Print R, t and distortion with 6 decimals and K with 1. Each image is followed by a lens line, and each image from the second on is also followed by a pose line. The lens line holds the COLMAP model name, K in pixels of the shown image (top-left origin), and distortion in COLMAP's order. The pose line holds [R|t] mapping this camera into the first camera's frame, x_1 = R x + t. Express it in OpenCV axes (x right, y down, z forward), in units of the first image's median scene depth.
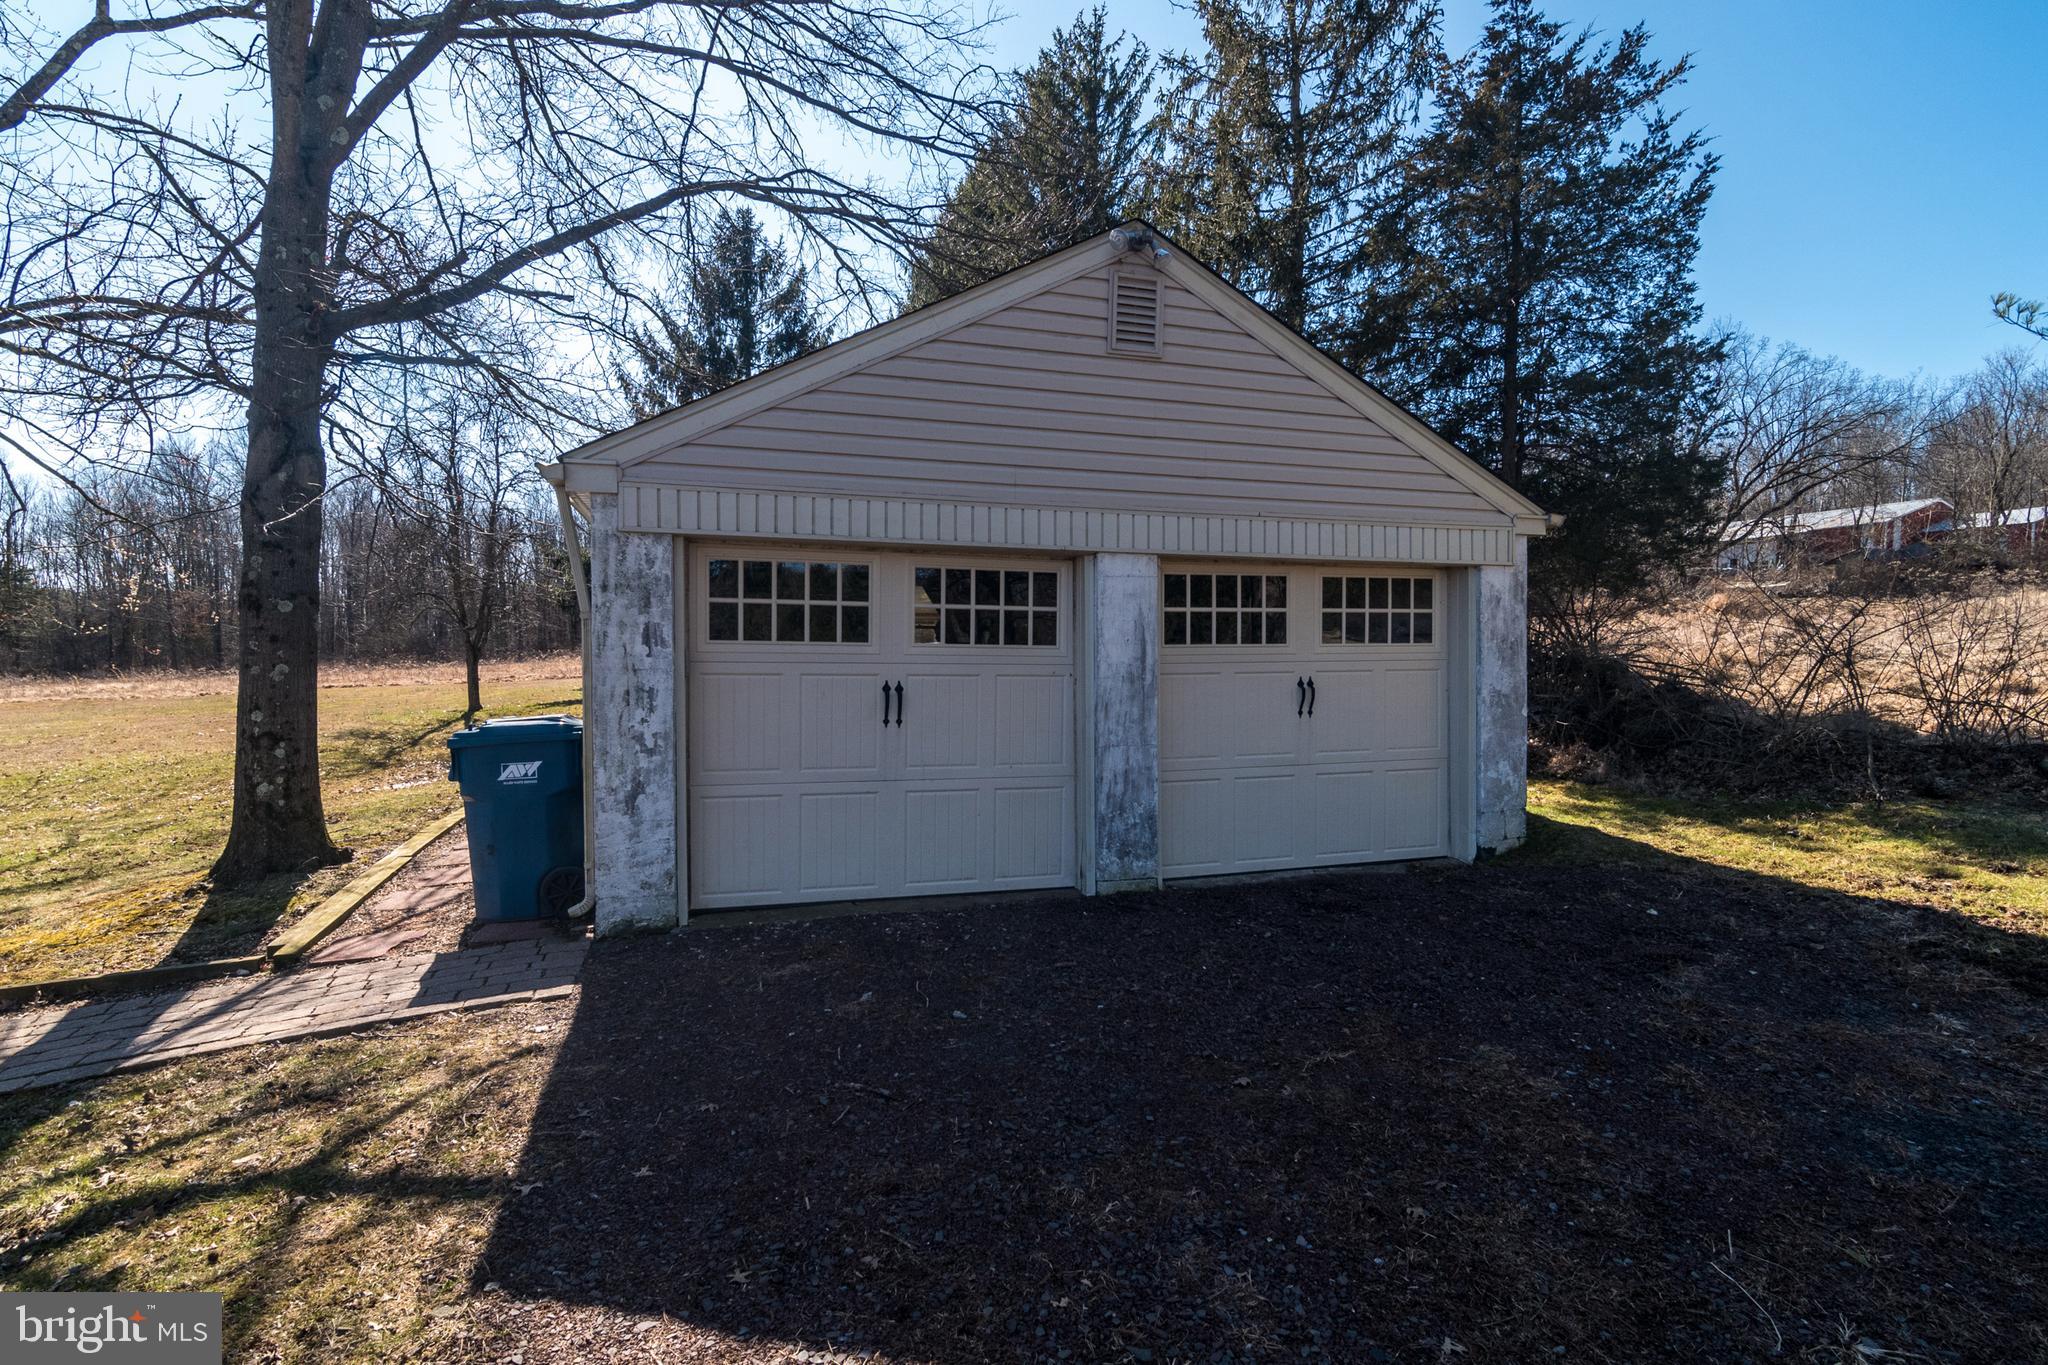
lens RADIAL K [[1014.6, 0, 1007.8], [0, 1014.6, 678.6], [0, 0, 1]] dist [-0.000884, -0.001978]
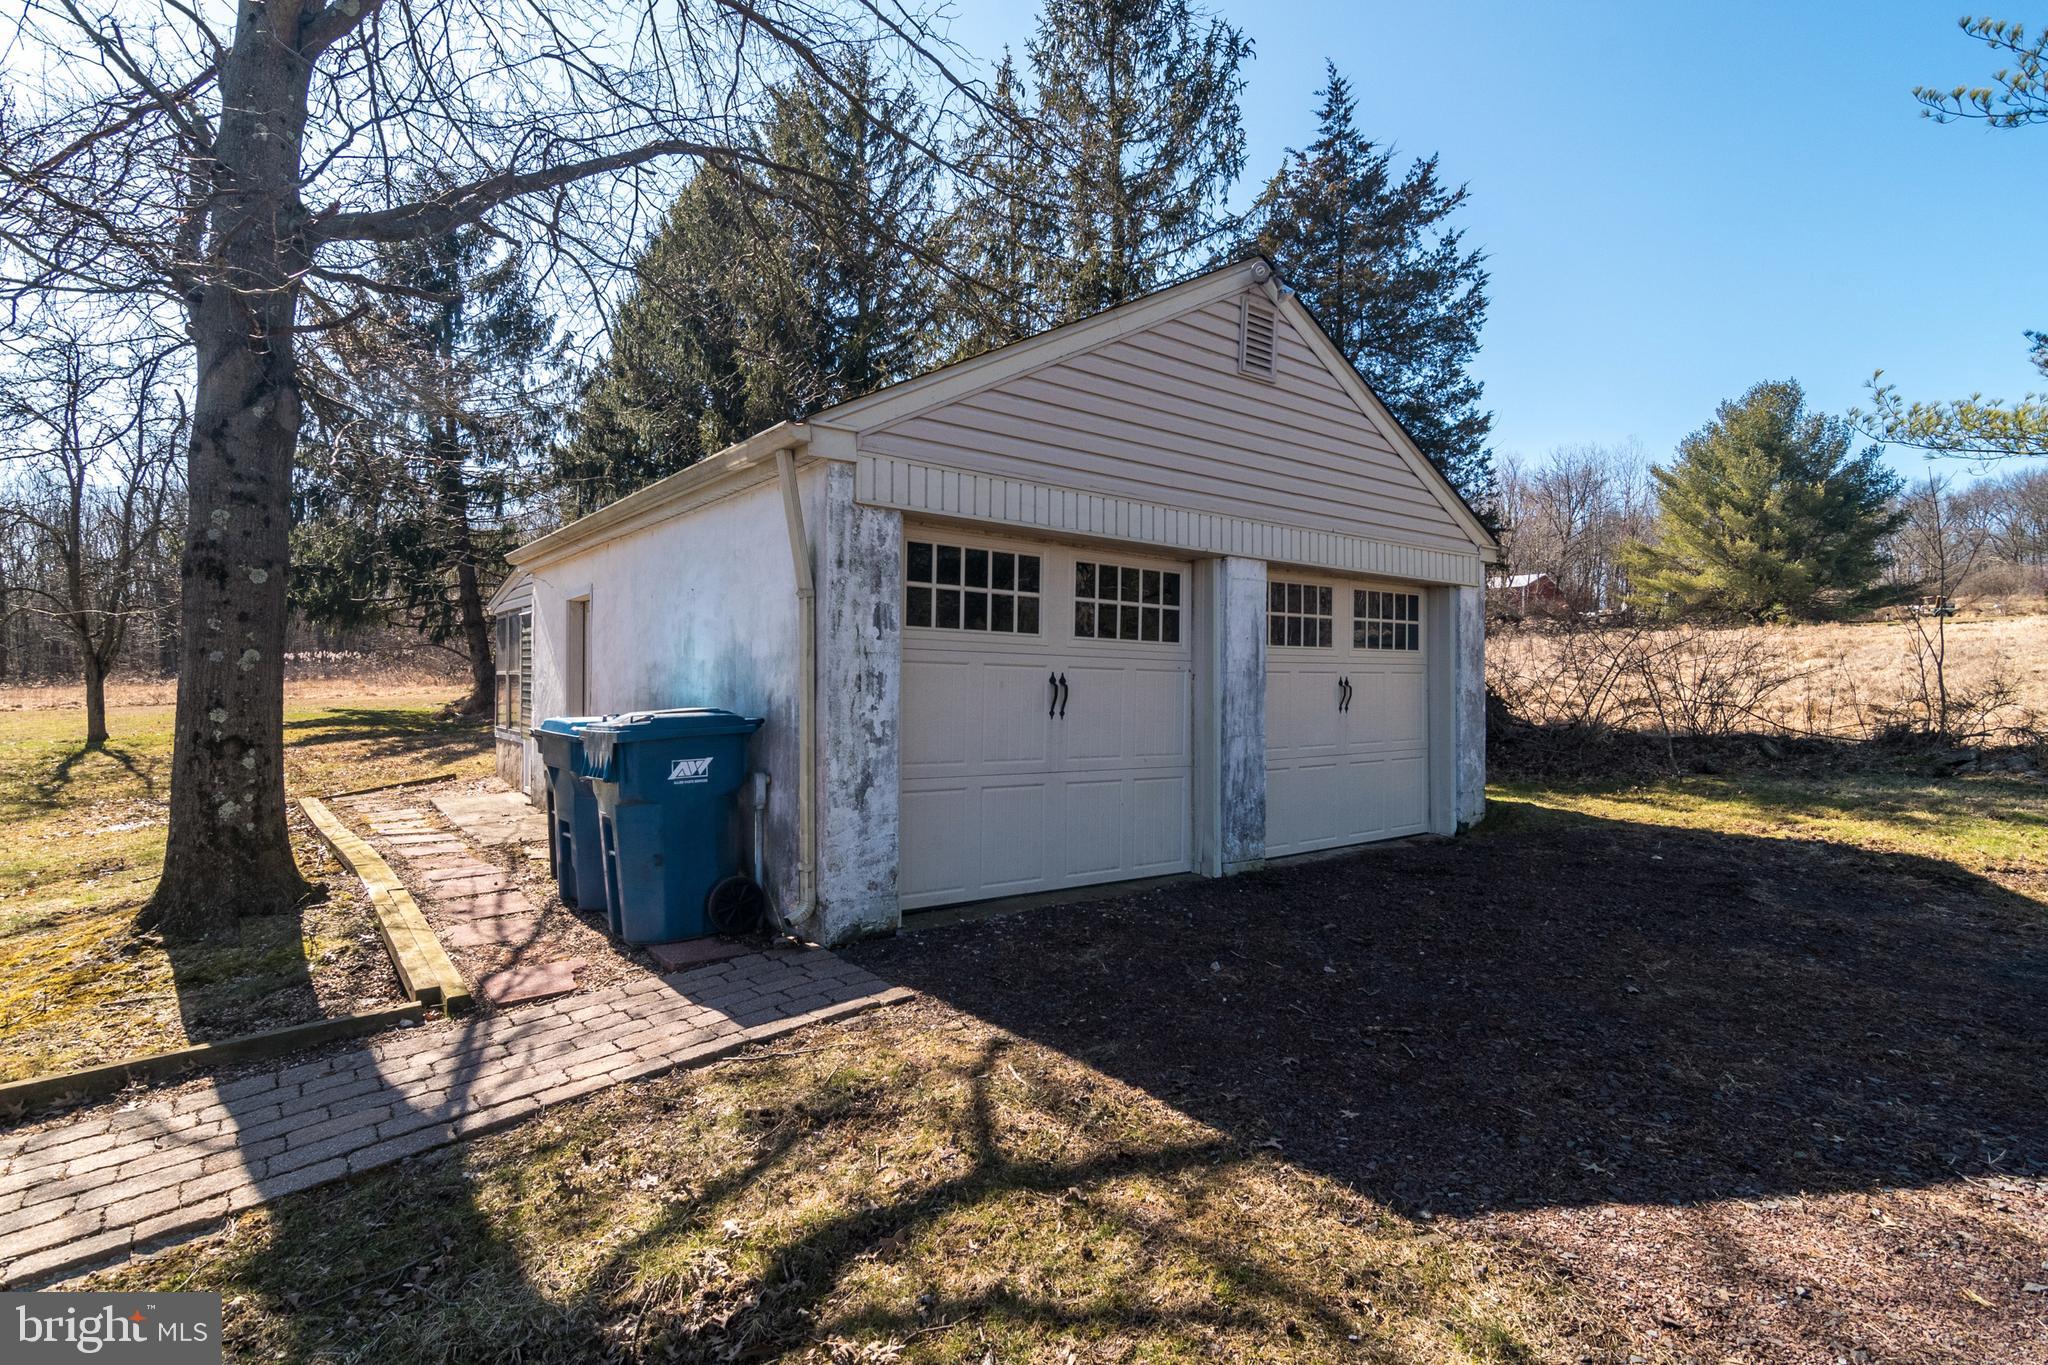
lens RADIAL K [[1014.6, 0, 1008.7], [0, 1014.6, 685.5], [0, 0, 1]] dist [-0.000884, -0.001978]
pose [[0.939973, 0.006106, 0.341195, -0.516049], [0.002559, 0.999686, -0.024941, 0.041041], [-0.341240, 0.024317, 0.939662, 0.075559]]
